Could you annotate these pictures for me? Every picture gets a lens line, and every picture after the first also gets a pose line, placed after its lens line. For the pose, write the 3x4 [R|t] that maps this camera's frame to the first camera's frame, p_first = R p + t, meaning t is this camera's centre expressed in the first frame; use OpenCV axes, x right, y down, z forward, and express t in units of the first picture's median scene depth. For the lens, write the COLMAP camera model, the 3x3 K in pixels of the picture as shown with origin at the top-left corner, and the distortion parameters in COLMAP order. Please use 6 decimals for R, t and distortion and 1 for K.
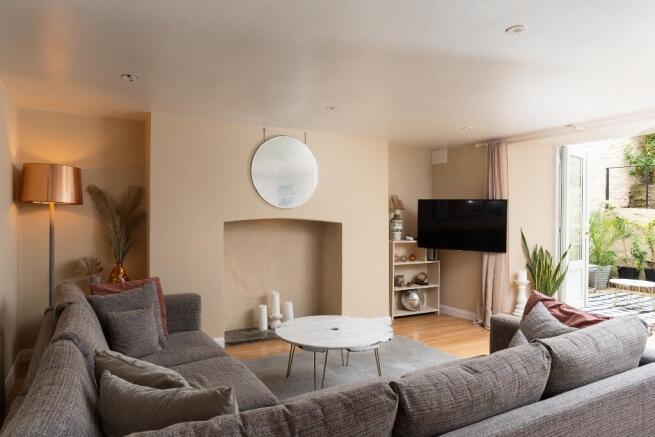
lens RADIAL K [[426.7, 0, 327.5], [0, 426.7, 218.5], [0, 0, 1]] dist [0.001989, 0.000028]
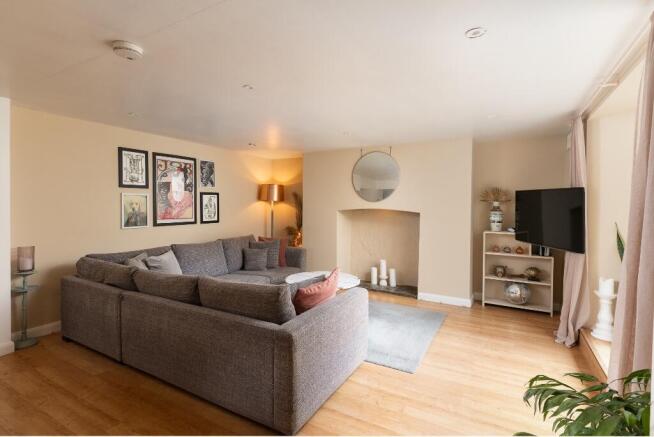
lens RADIAL K [[318.0, 0, 325.4], [0, 318.0, 207.3], [0, 0, 1]] dist [-0.001034, -0.000099]
pose [[0.514435, 0.001733, -0.857527, 0.672685], [-0.011905, 0.999916, -0.005122, 0.002386], [0.857447, 0.012843, 0.514413, 0.271291]]
